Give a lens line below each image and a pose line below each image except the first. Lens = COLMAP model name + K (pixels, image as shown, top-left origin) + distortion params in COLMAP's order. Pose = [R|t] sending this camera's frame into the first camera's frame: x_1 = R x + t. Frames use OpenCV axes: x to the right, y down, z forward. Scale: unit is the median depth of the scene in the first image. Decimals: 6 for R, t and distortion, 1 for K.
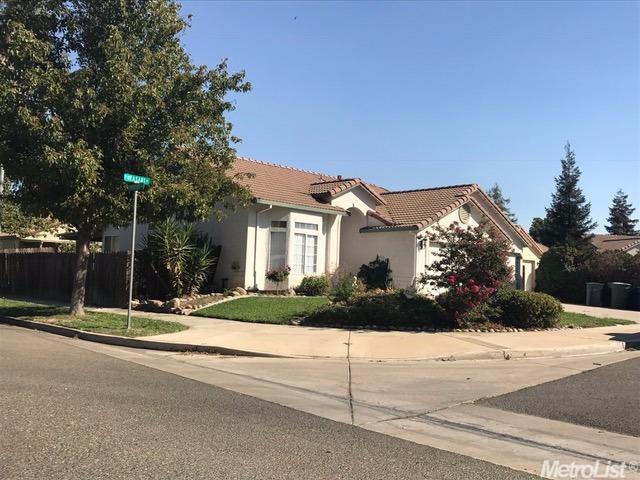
lens RADIAL K [[588.6, 0, 322.6], [0, 588.6, 240.4], [0, 0, 1]] dist [0.080562, -0.205394]
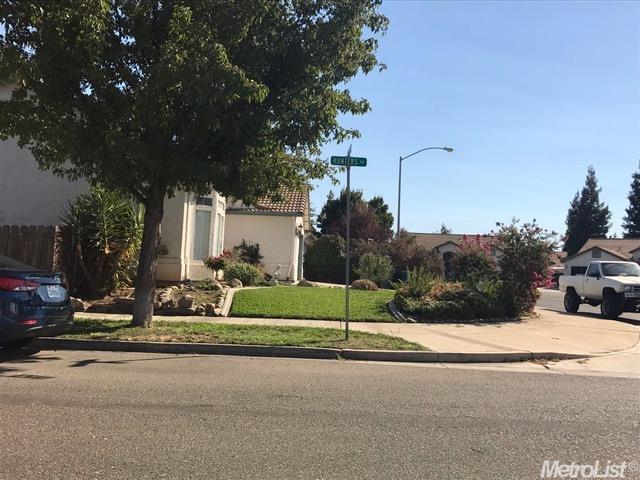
lens RADIAL K [[588.6, 0, 322.6], [0, 588.6, 240.4], [0, 0, 1]] dist [0.080562, -0.205394]
pose [[0.718791, 0.034188, 0.694385, -0.533476], [-0.064313, 0.997777, 0.017448, 0.002549], [-0.692245, -0.057200, 0.719392, 0.275243]]
